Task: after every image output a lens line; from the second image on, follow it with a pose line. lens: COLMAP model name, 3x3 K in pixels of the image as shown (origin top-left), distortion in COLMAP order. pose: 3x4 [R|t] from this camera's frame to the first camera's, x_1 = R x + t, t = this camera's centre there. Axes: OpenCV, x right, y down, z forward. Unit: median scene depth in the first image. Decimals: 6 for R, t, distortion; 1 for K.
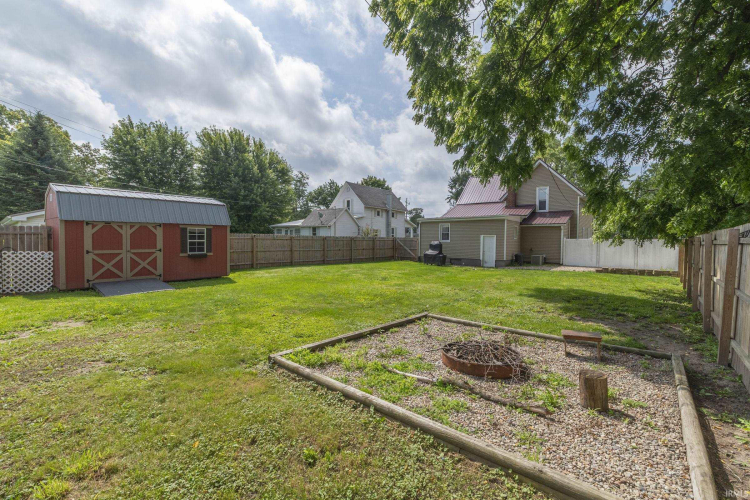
lens RADIAL K [[333.1, 0, 375.6], [0, 333.1, 244.1], [0, 0, 1]] dist [-0.001672, 0.000846]
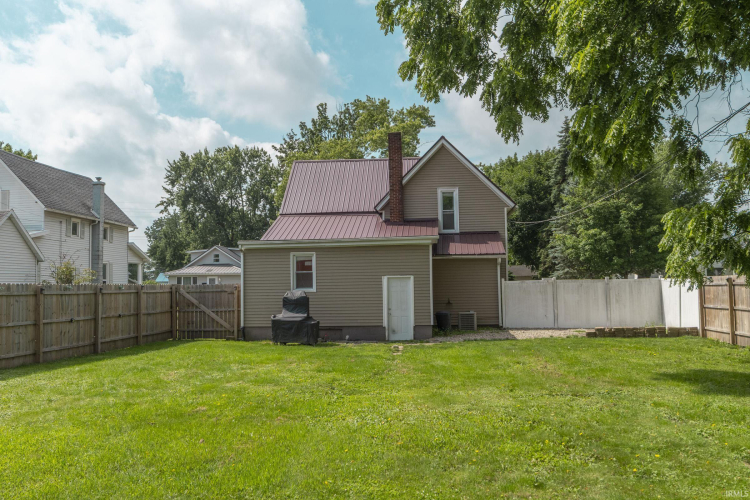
lens RADIAL K [[658.8, 0, 370.2], [0, 658.8, 251.2], [0, 0, 1]] dist [0.000745, -0.005519]
pose [[0.830059, 0.008582, 0.557609, -0.239232], [0.031606, 0.997550, -0.062402, -0.003660], [-0.556779, 0.069422, 0.827755, 0.208135]]
